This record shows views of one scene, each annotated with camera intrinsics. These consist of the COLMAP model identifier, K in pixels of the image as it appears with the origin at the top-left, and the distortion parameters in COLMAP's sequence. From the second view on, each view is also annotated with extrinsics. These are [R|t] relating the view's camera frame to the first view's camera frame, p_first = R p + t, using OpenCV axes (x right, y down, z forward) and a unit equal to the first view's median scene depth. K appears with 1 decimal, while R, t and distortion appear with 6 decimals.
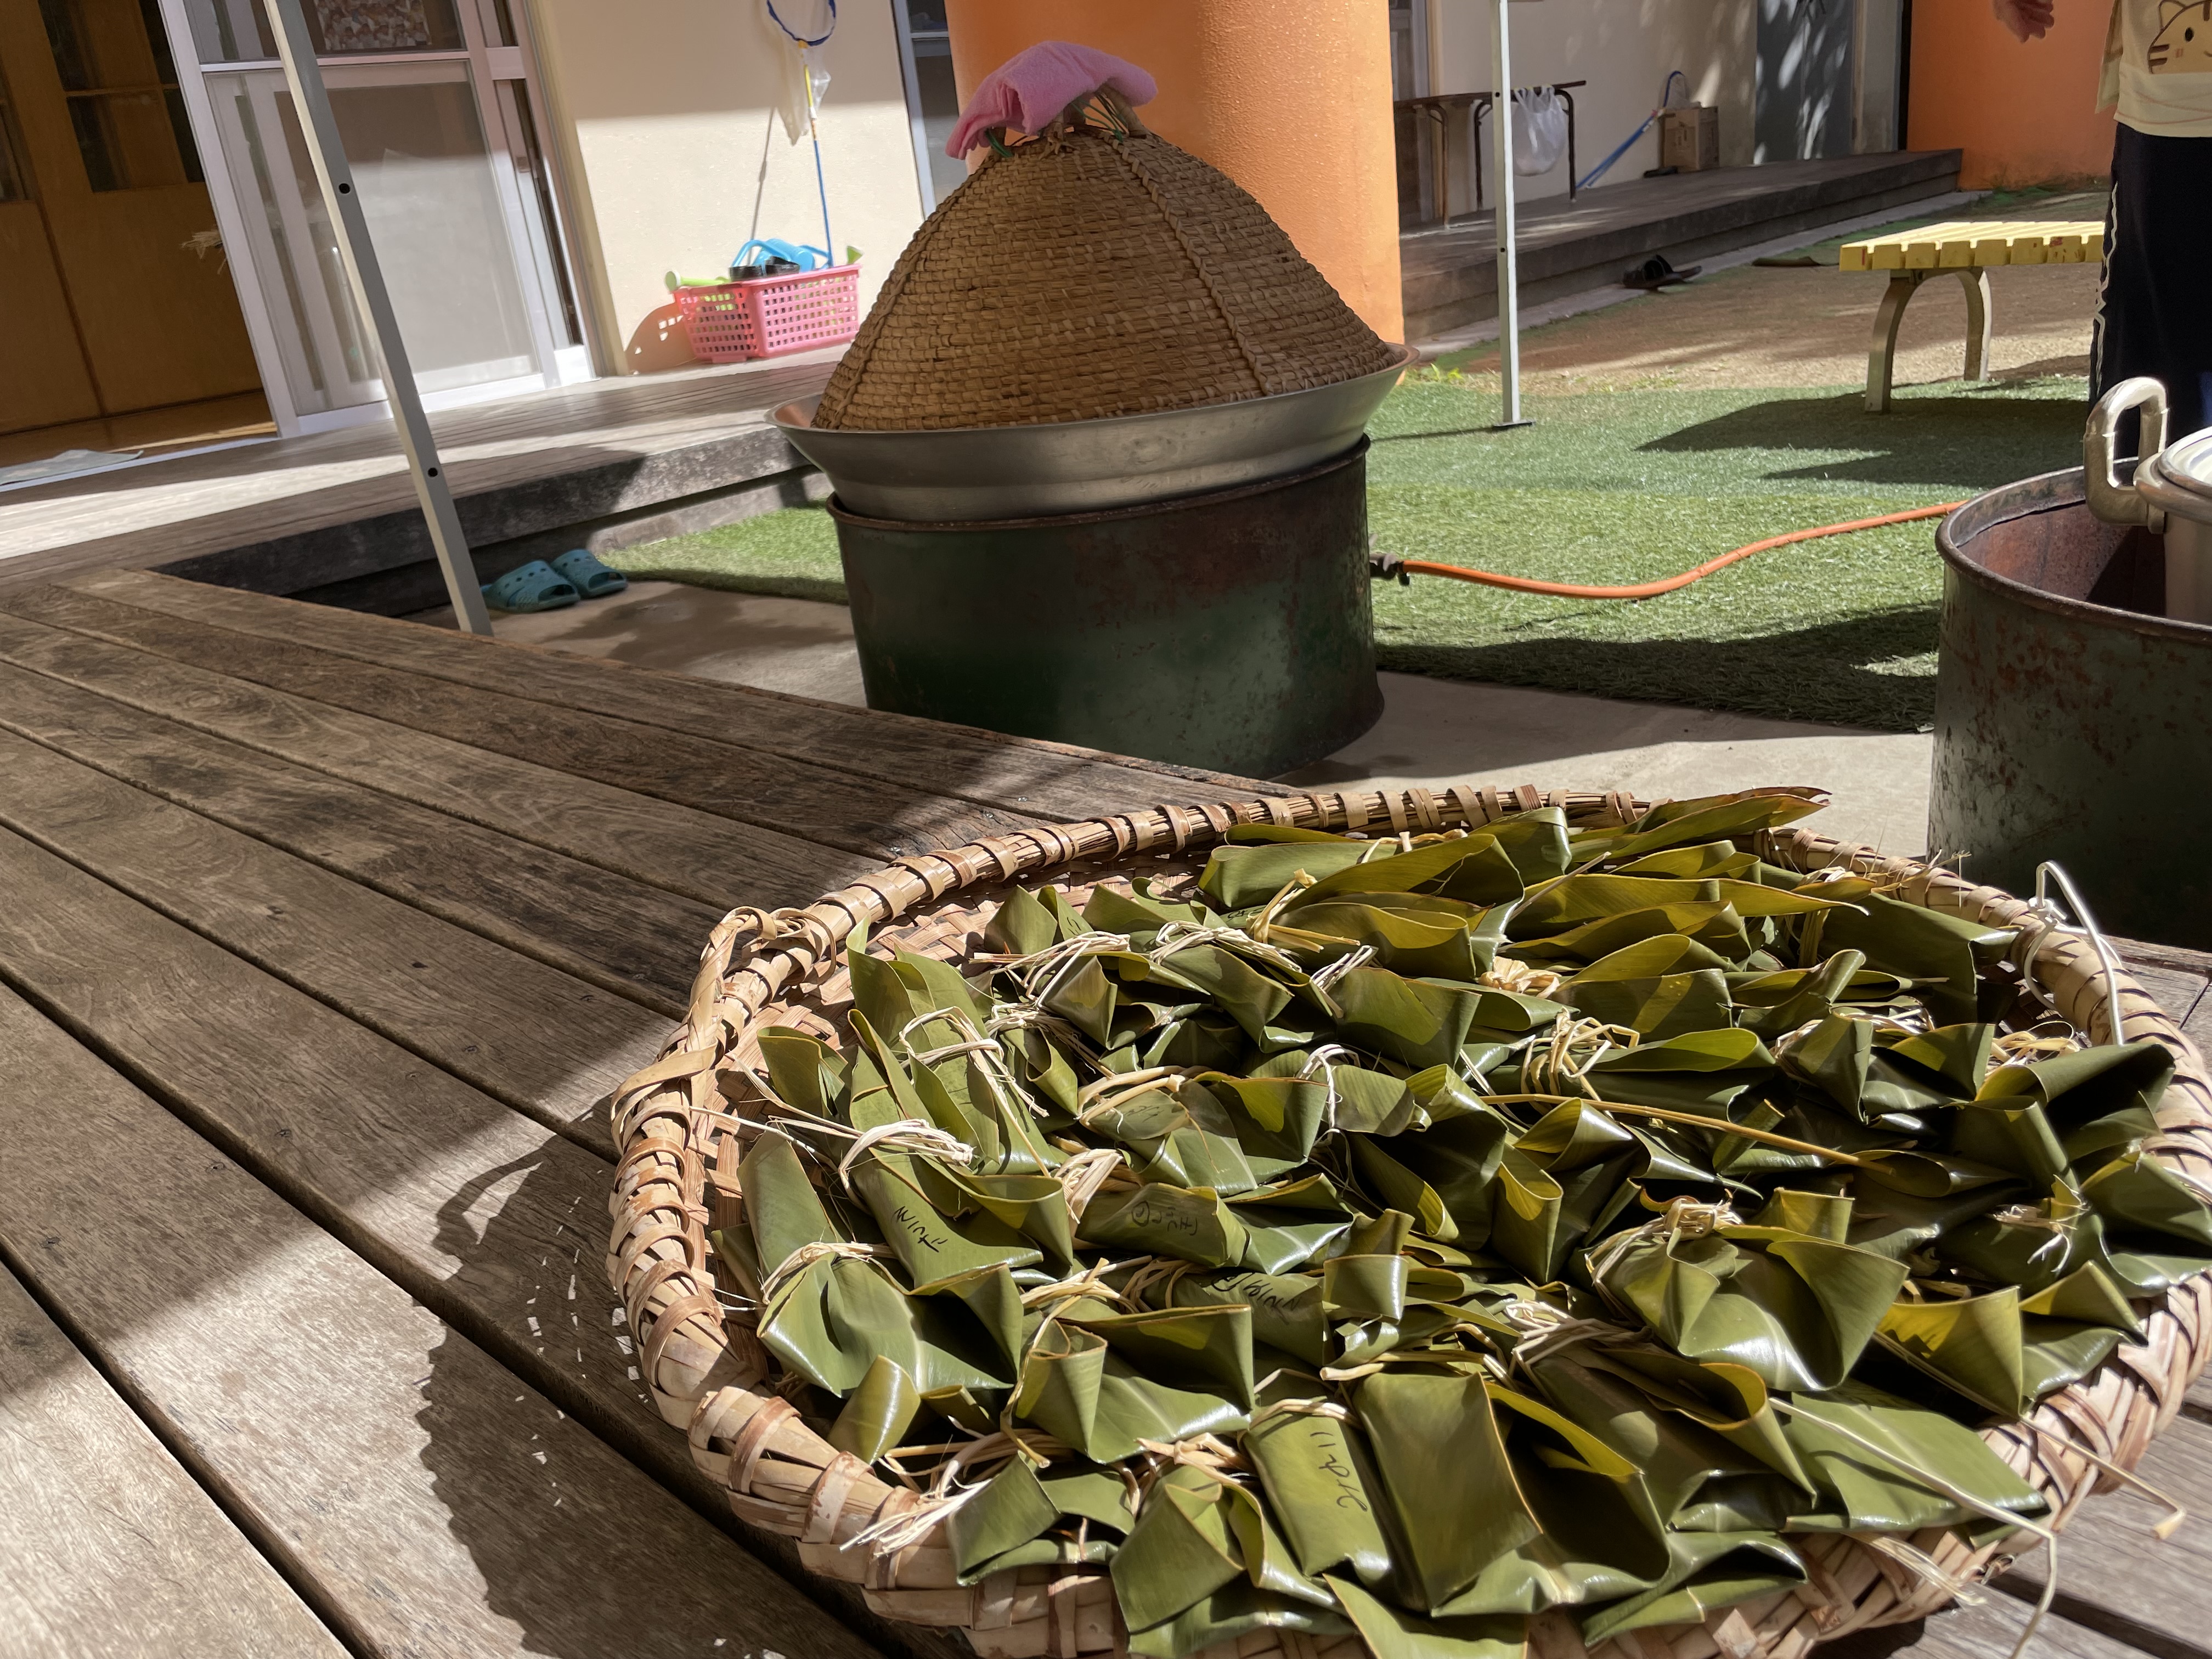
lens RADIAL K [[1709.4, 0, 1106.0], [0, 1709.4, 829.5], [0, 0, 1]] dist [0.065588, -0.103026]
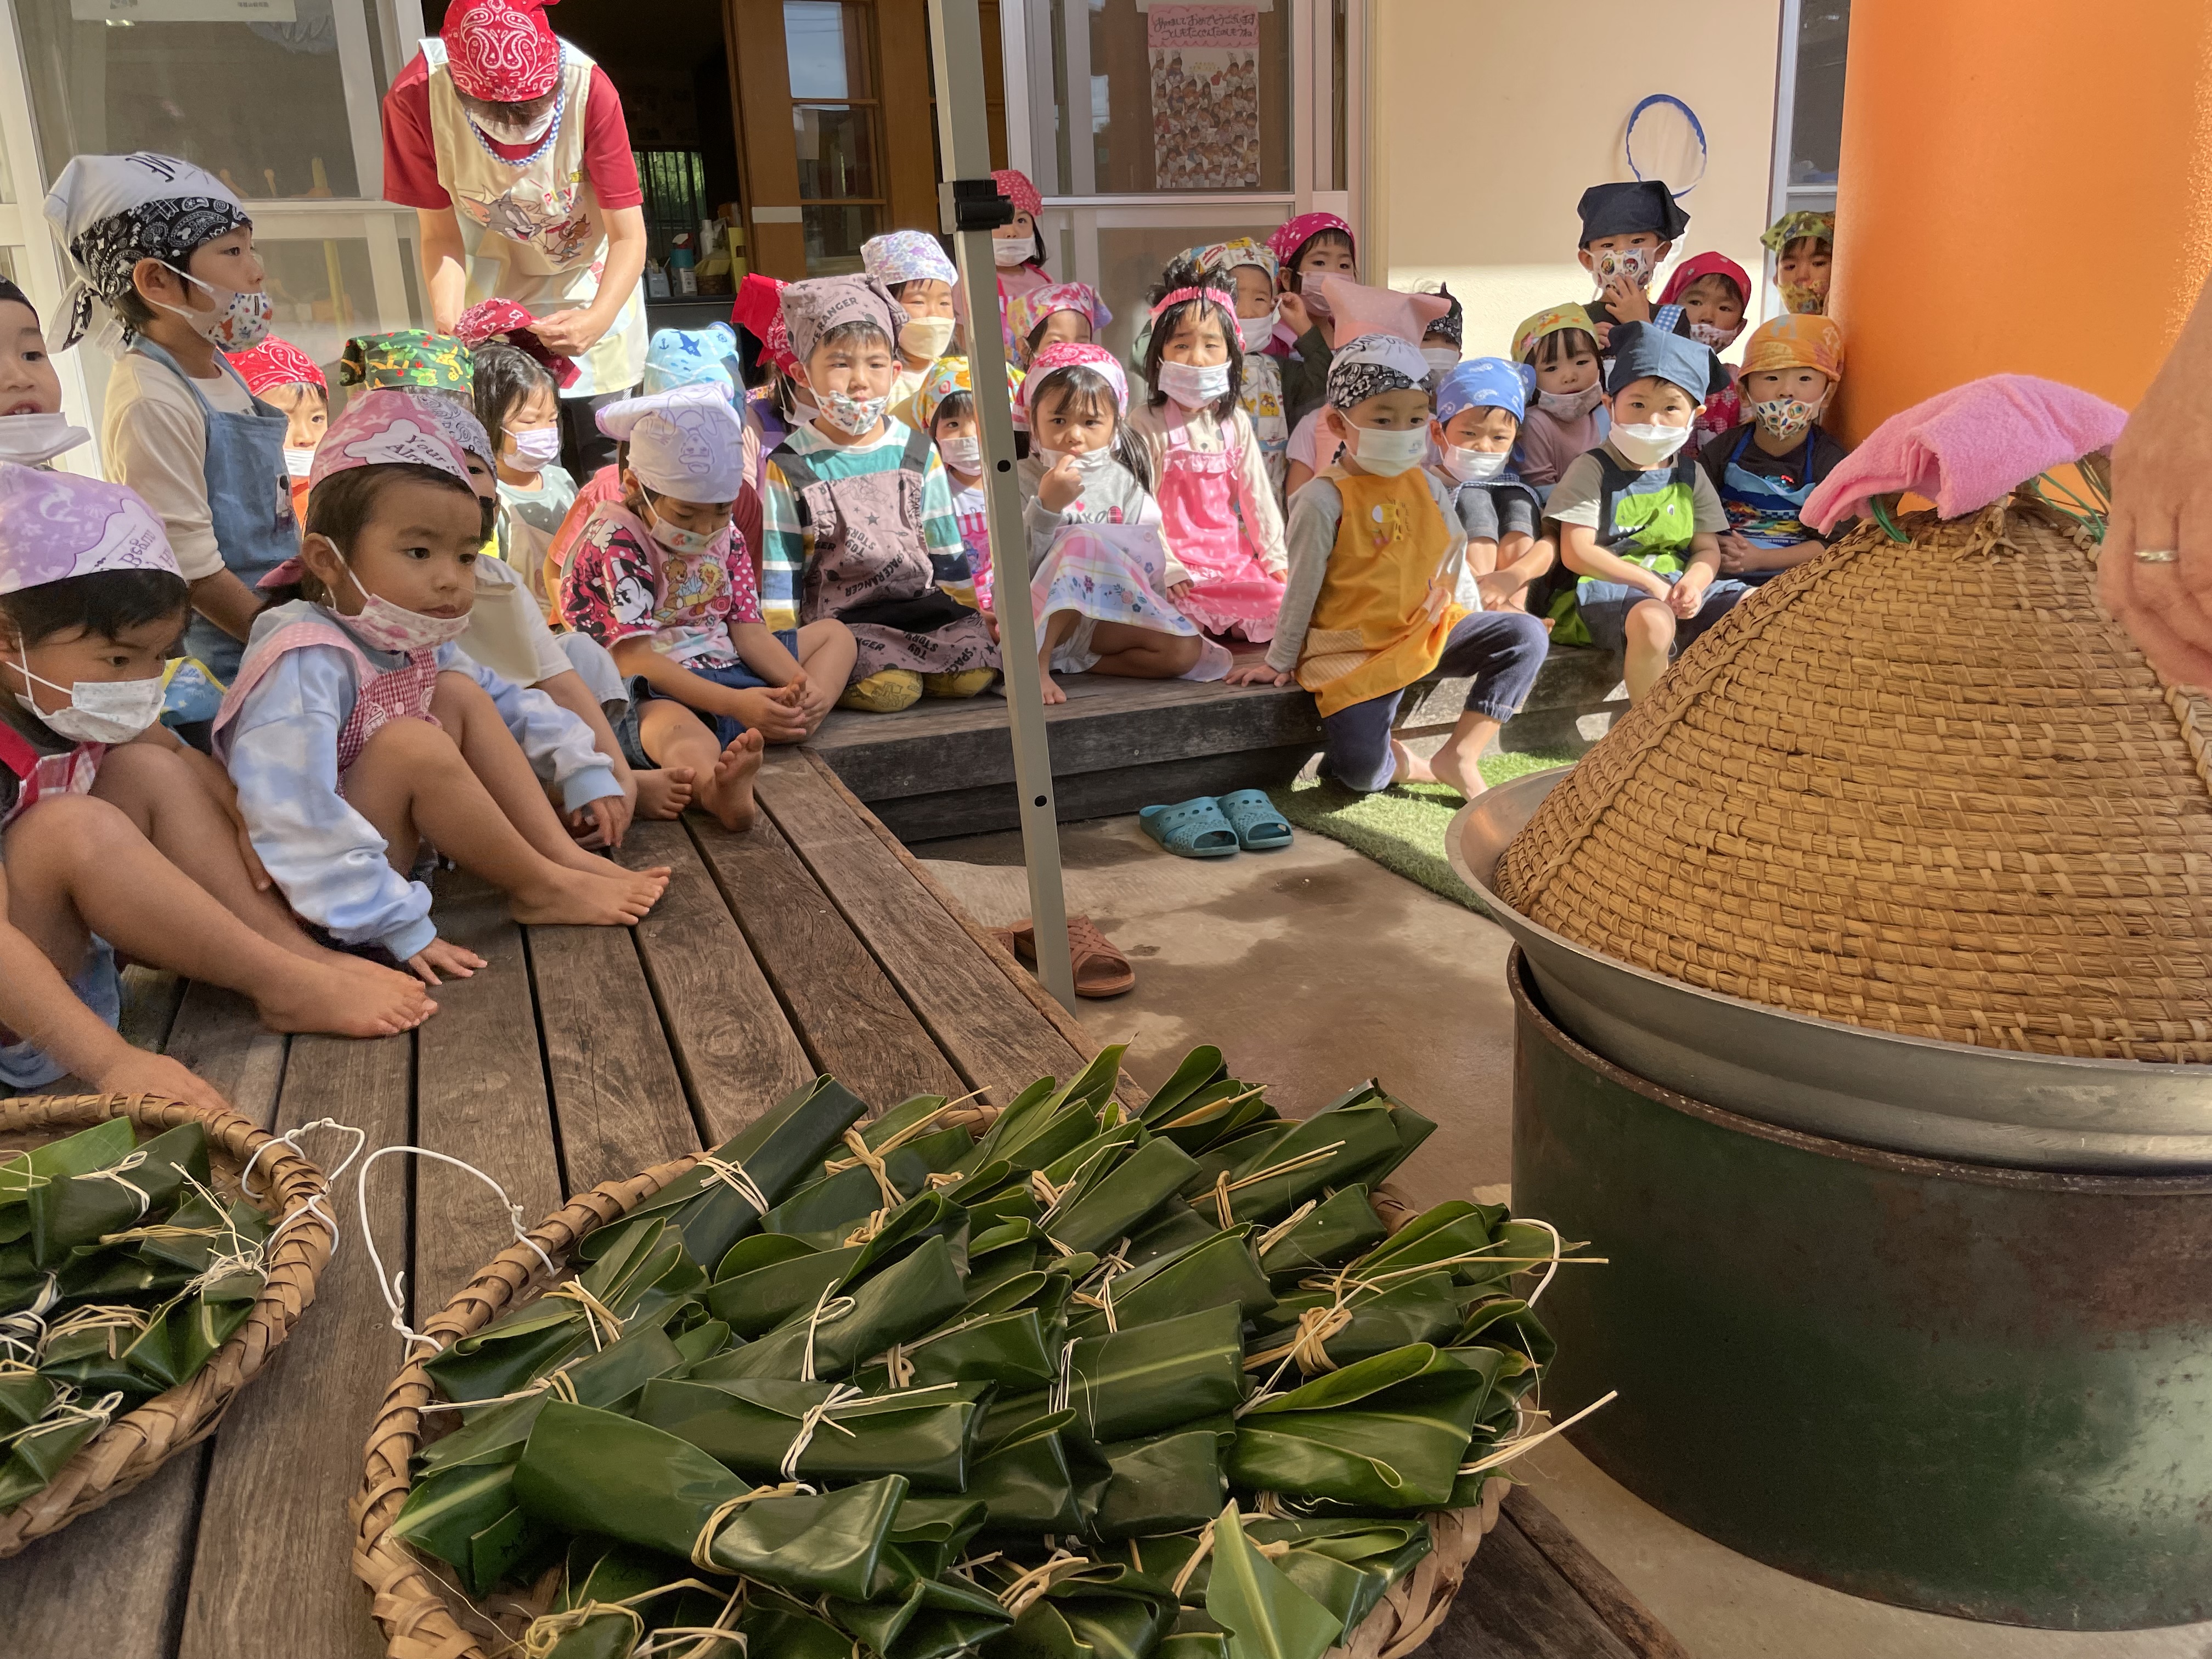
lens RADIAL K [[1709.4, 0, 1106.0], [0, 1709.4, 829.5], [0, 0, 1]] dist [0.065588, -0.103026]
pose [[0.897806, 0.197587, -0.393579, -0.050183], [-0.215758, 0.976445, -0.001972, -0.229909], [0.383918, 0.086688, 0.919289, 0.314708]]
